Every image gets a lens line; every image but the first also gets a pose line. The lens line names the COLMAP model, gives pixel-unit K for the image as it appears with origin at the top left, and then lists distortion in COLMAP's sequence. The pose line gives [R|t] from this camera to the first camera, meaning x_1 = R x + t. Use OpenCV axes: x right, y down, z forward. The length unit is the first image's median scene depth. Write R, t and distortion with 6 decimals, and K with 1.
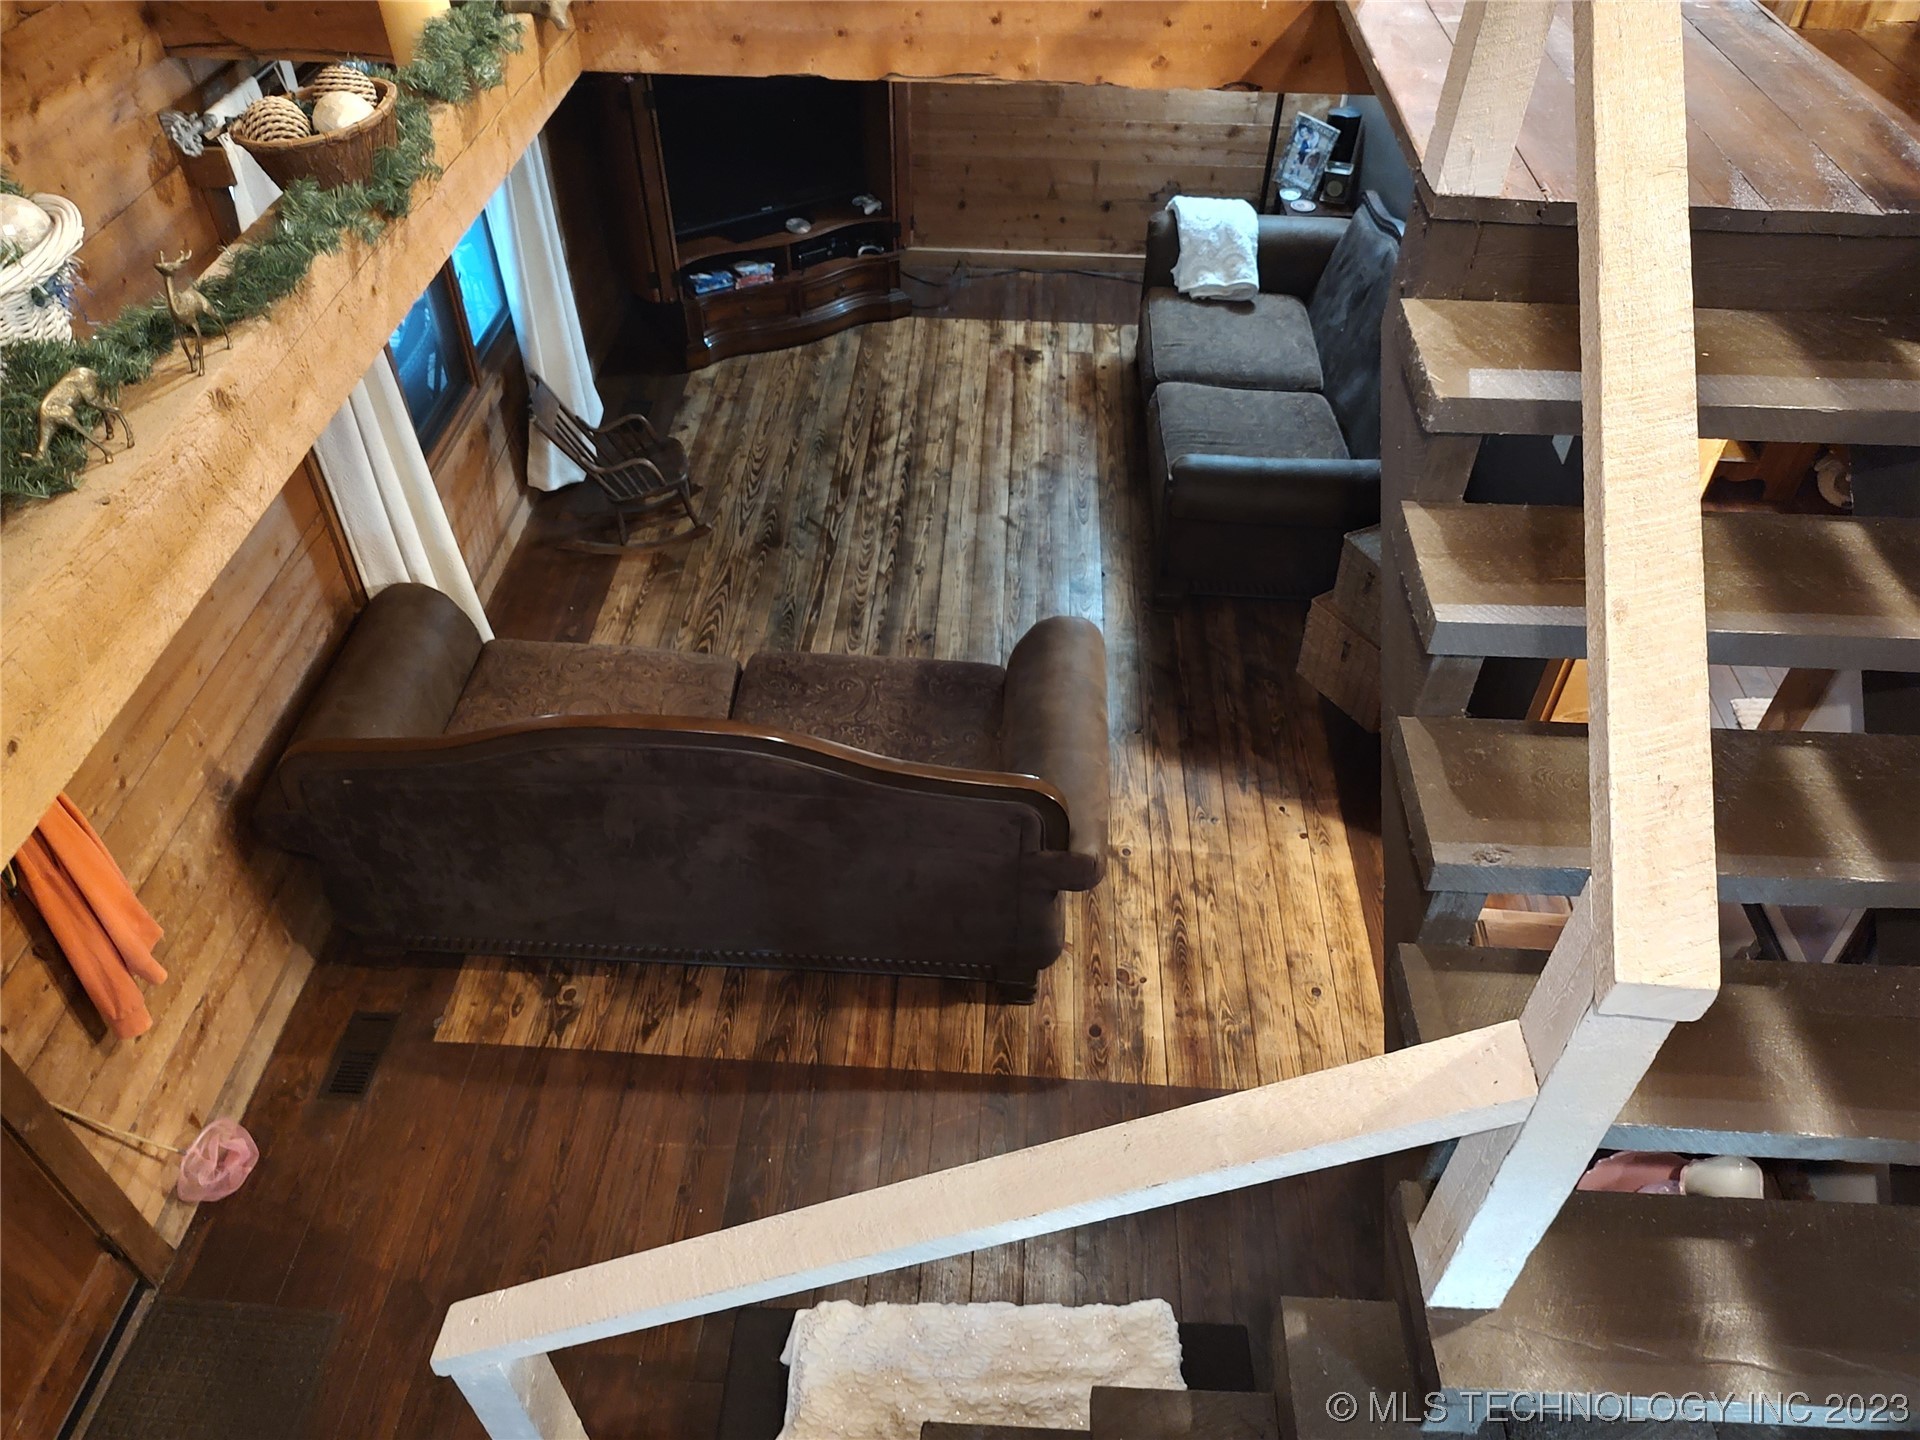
lens RADIAL K [[1384.0, 0, 960.1], [0, 1384.0, 712.2], [0, 0, 1]] dist [0.019119, -0.016451]
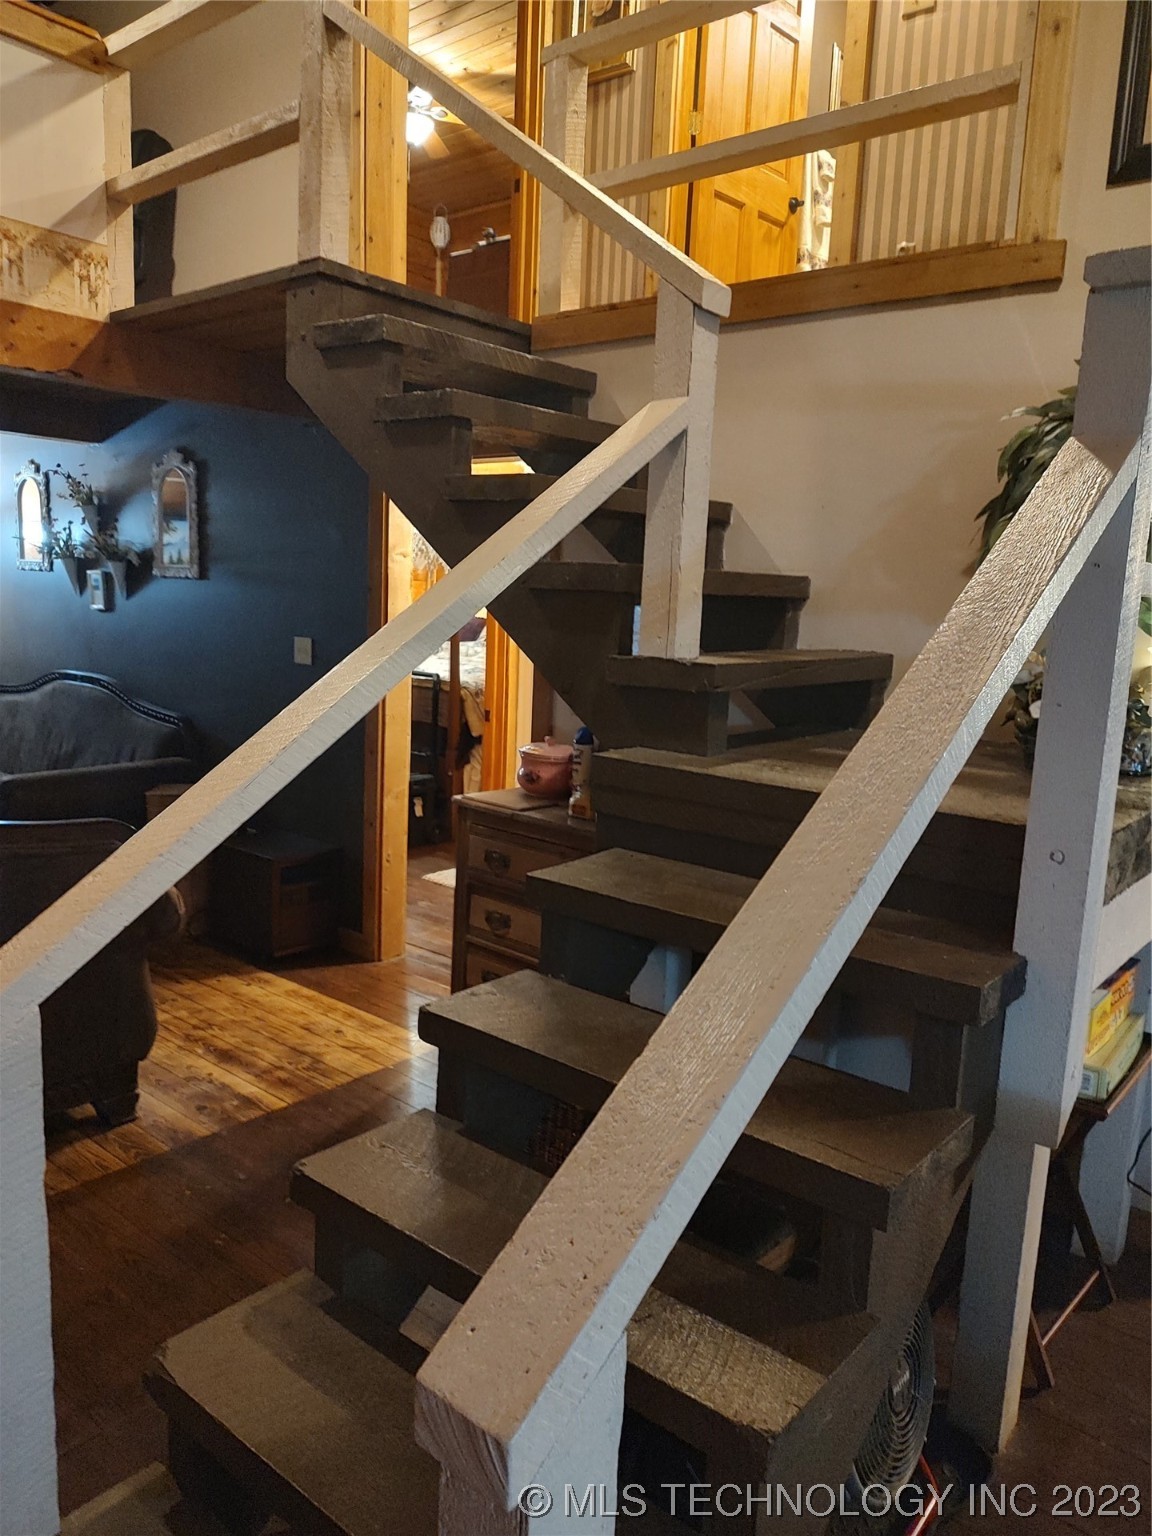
lens RADIAL K [[1107.2, 0, 572.9], [0, 1107.2, 762.3], [0, 0, 1]] dist [0.019119, -0.016451]
pose [[0.603029, -0.112093, 0.789804, -0.359244], [0.520041, 0.806013, -0.282667, 0.392857], [-0.604908, 0.581186, 0.544343, 0.211638]]
